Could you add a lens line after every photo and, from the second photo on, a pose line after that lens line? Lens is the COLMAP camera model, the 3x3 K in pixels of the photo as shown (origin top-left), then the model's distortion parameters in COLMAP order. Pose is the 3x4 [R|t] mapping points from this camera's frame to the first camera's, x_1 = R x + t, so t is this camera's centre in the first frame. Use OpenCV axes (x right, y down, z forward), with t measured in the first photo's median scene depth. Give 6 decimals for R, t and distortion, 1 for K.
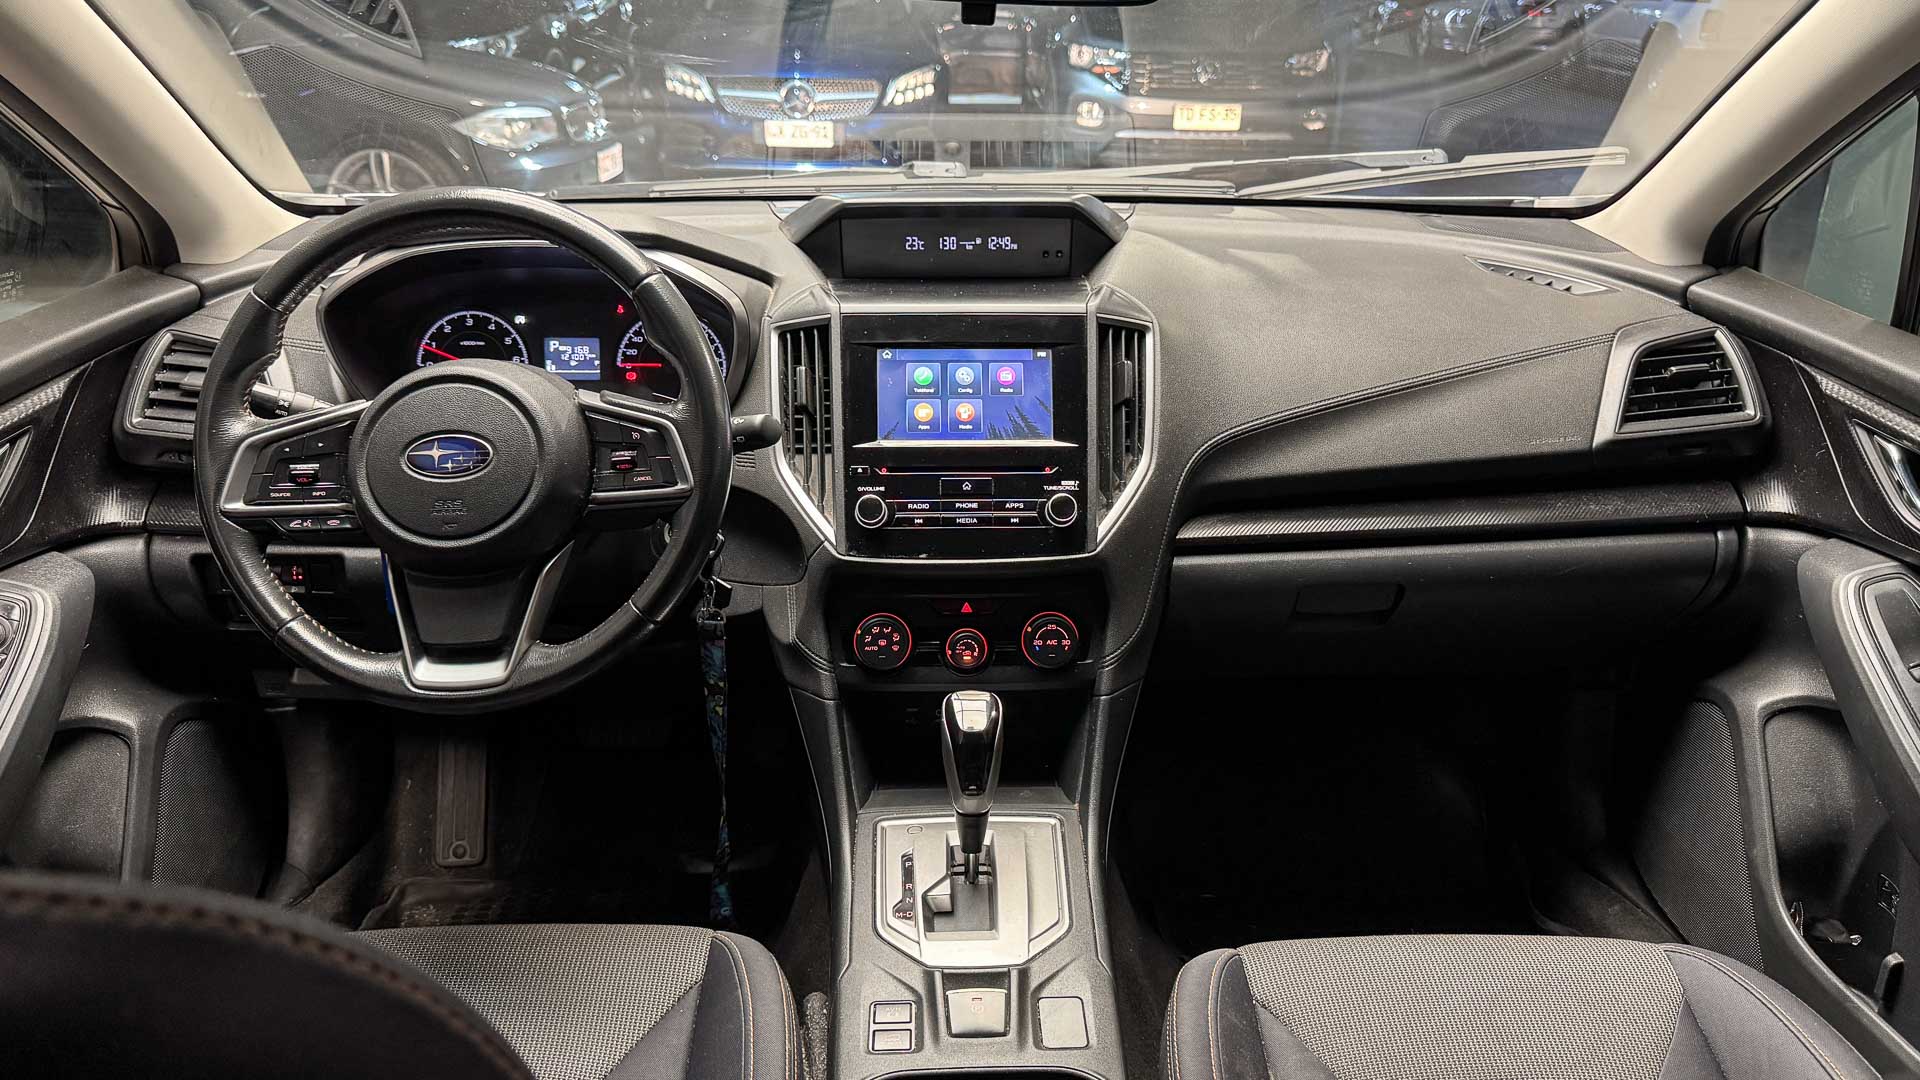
lens RADIAL K [[1448.5, 0, 999.0], [0, 1448.5, 541.3], [0, 0, 1]] dist [0.089413, -0.155498]
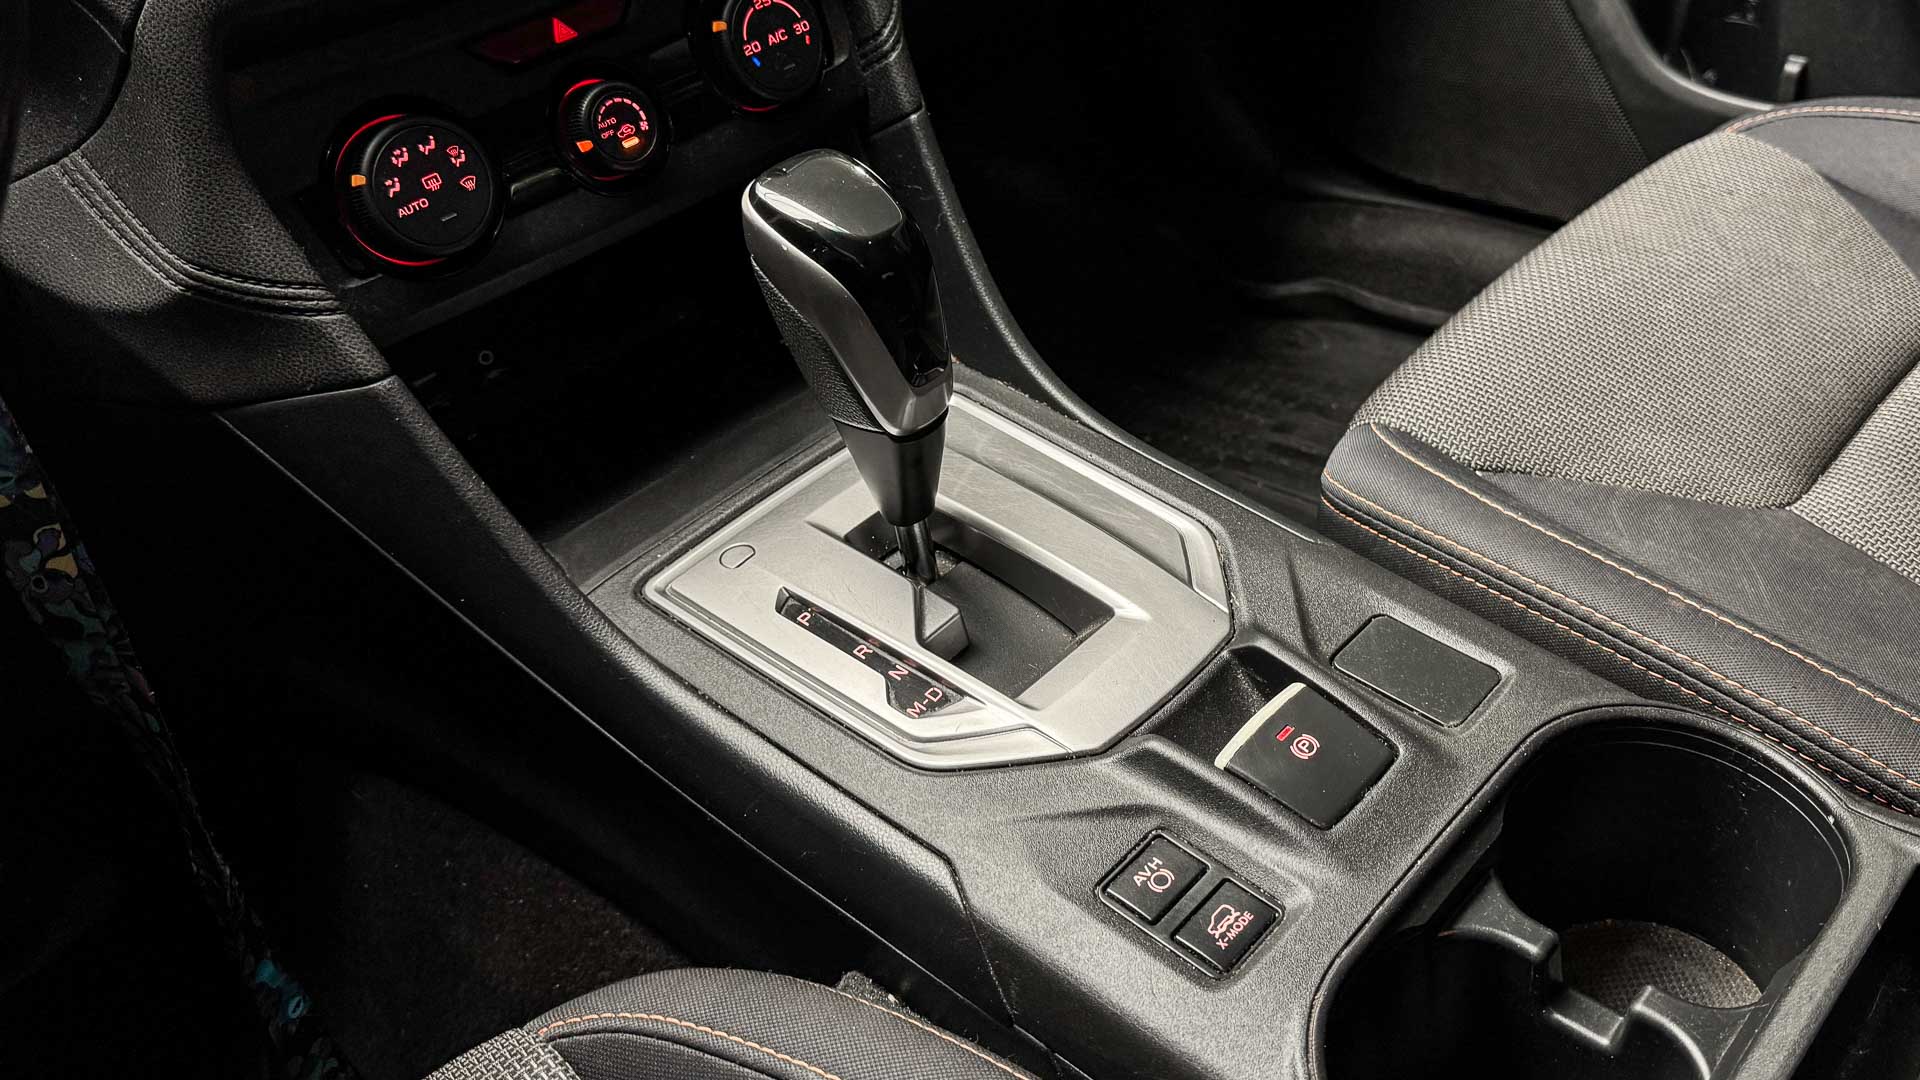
lens RADIAL K [[1686.6, 0, 1091.8], [0, 1686.6, 476.7], [0, 0, 1]] dist [0.092100, -0.159129]
pose [[0.685166, -0.477308, 0.550204, -0.243196], [0.354112, 0.878377, 0.321028, 0.055297], [-0.636516, -0.025123, 0.770855, 0.542210]]
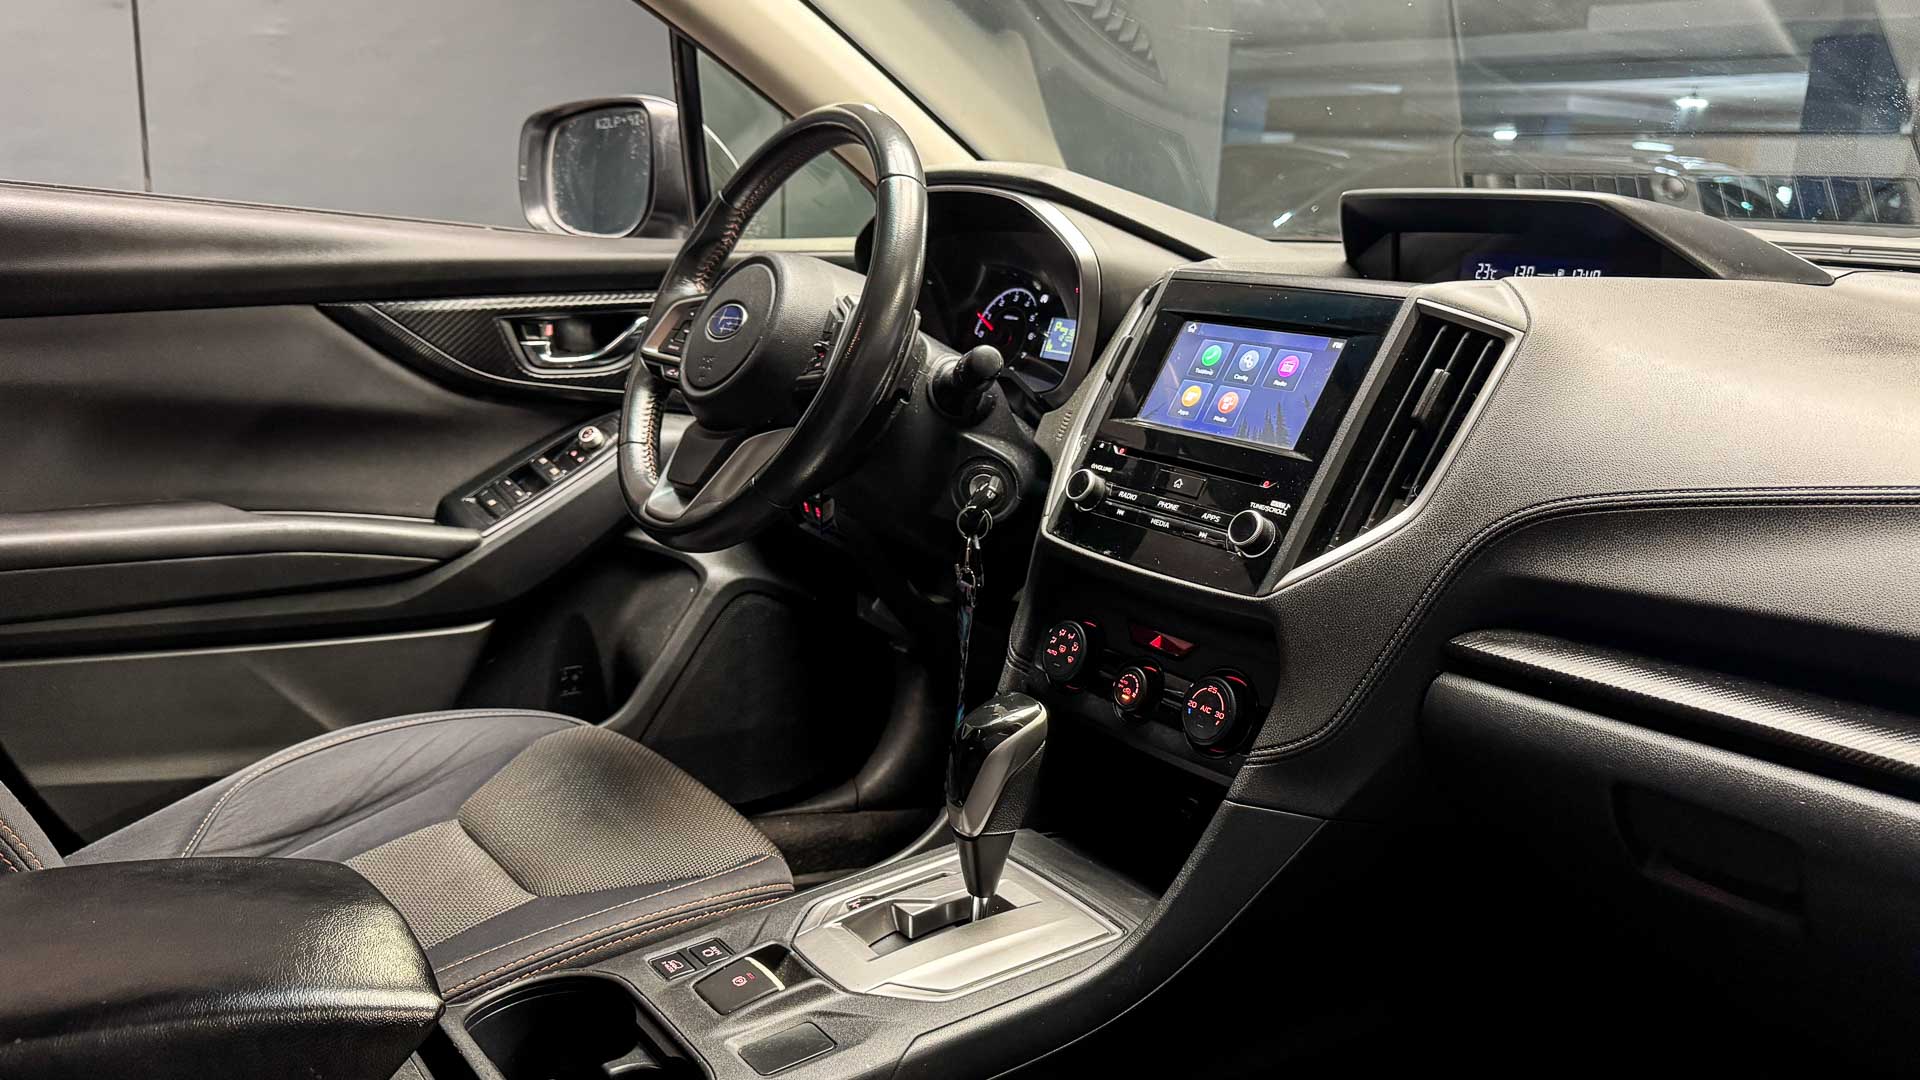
lens RADIAL K [[1448.5, 0, 973.4], [0, 1448.5, 583.1], [0, 0, 1]] dist [0.089413, -0.155498]
pose [[0.541281, 0.218750, -0.811889, 0.563564], [-0.349275, 0.936816, 0.019550, 0.035912], [0.764868, 0.272990, 0.583484, 0.456236]]
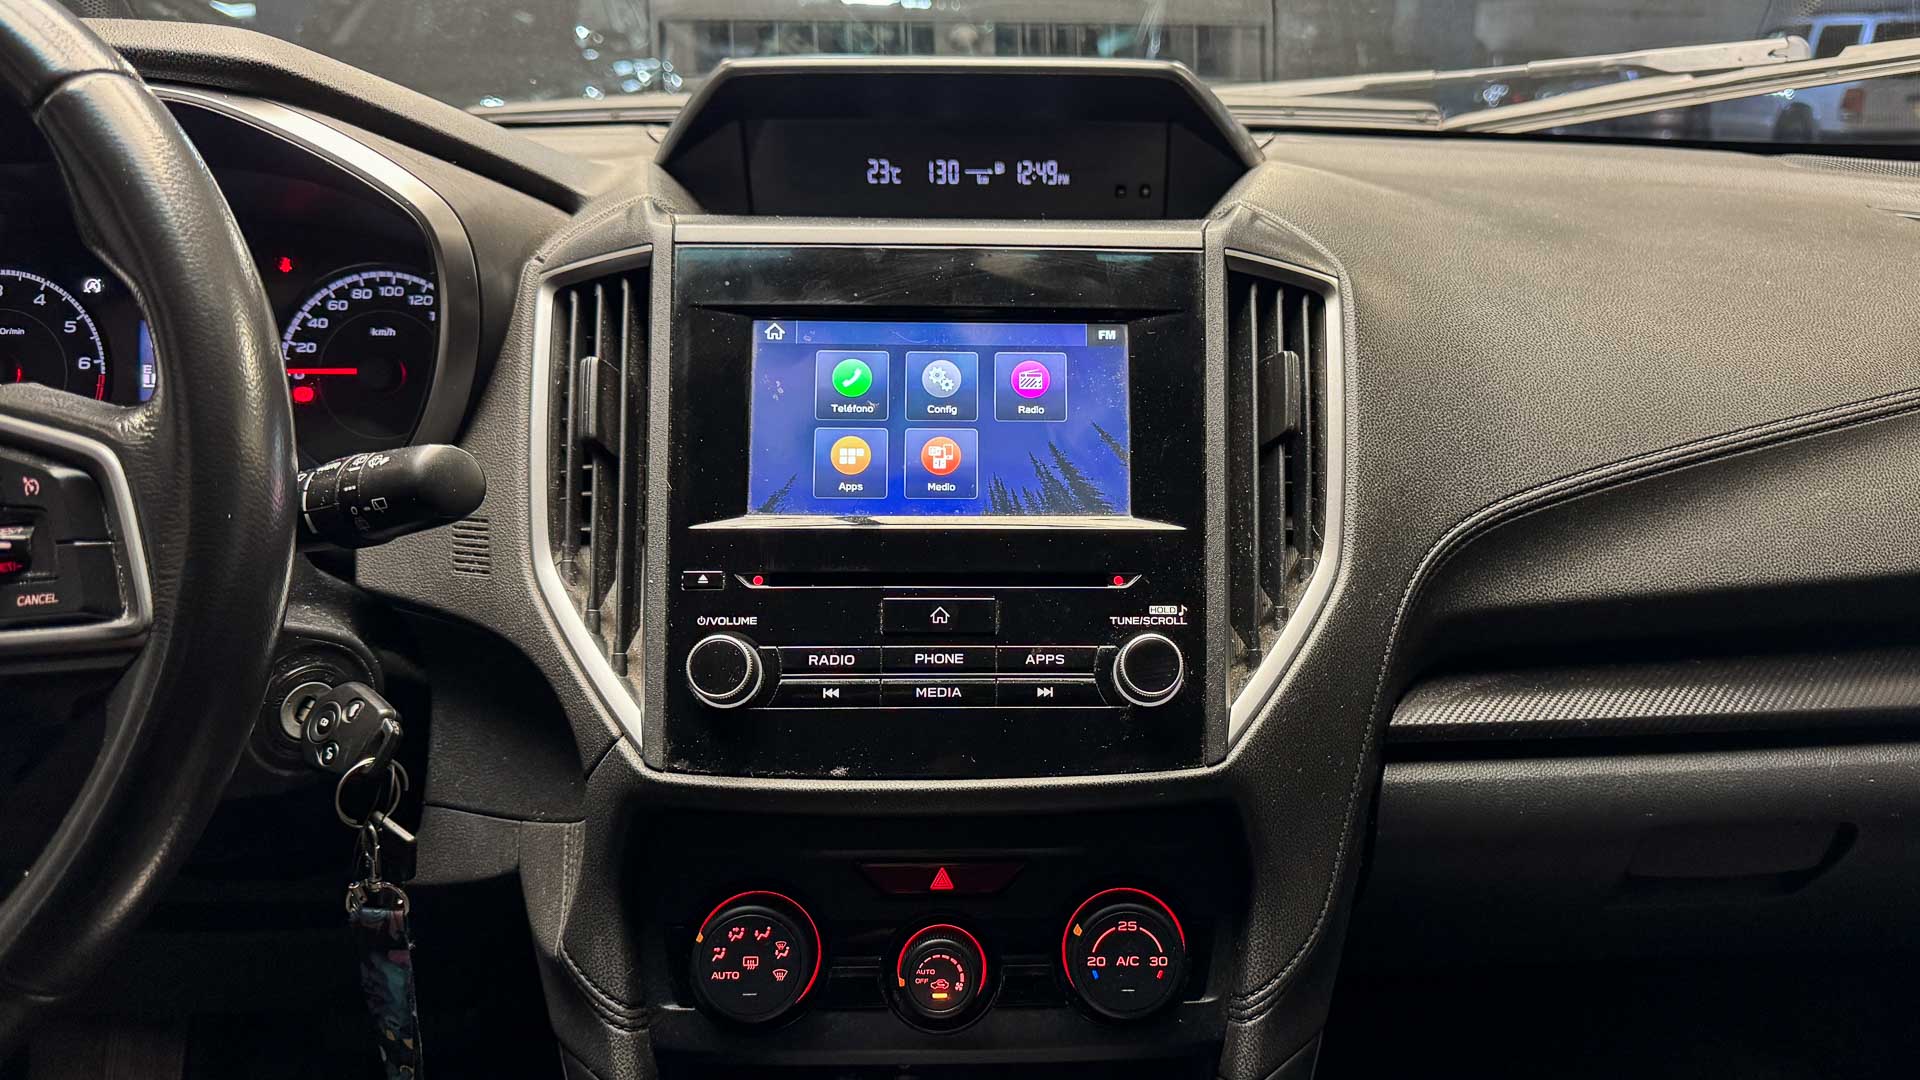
lens RADIAL K [[1510.8, 0, 1058.1], [0, 1510.8, 563.2], [0, 0, 1]] dist [0.079397, -0.125651]
pose [[0.999875, 0.004713, -0.015105, 0.021427], [-0.005655, 0.998003, -0.062911, -0.024501], [0.014778, 0.062989, 0.997905, 0.518132]]
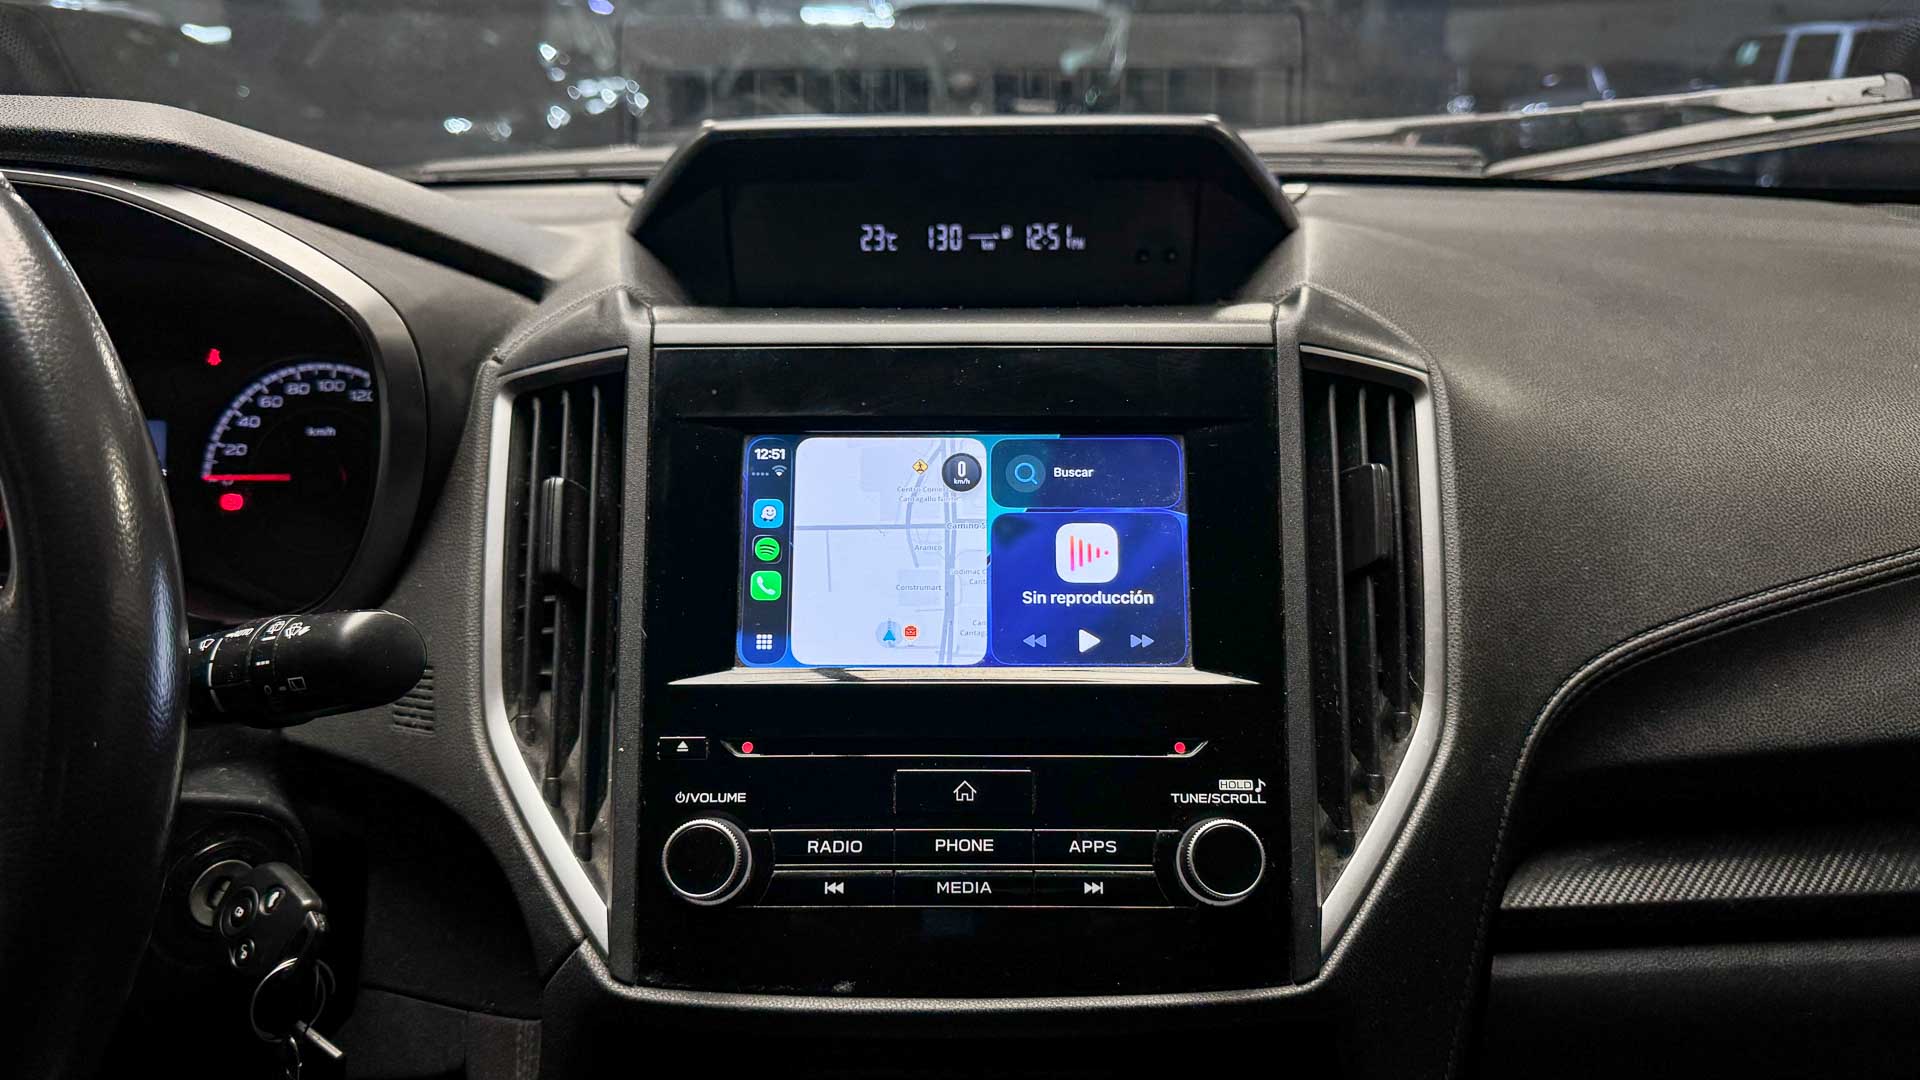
lens RADIAL K [[1510.8, 0, 960.6], [0, 1510.8, 541.8], [0, 0, 1]] dist [0.079397, -0.125651]
pose [[0.998682, 0.002975, -0.051247, -0.003390], [-0.007603, 0.995880, -0.090357, -0.065934], [0.050767, 0.090627, 0.994590, 0.592662]]
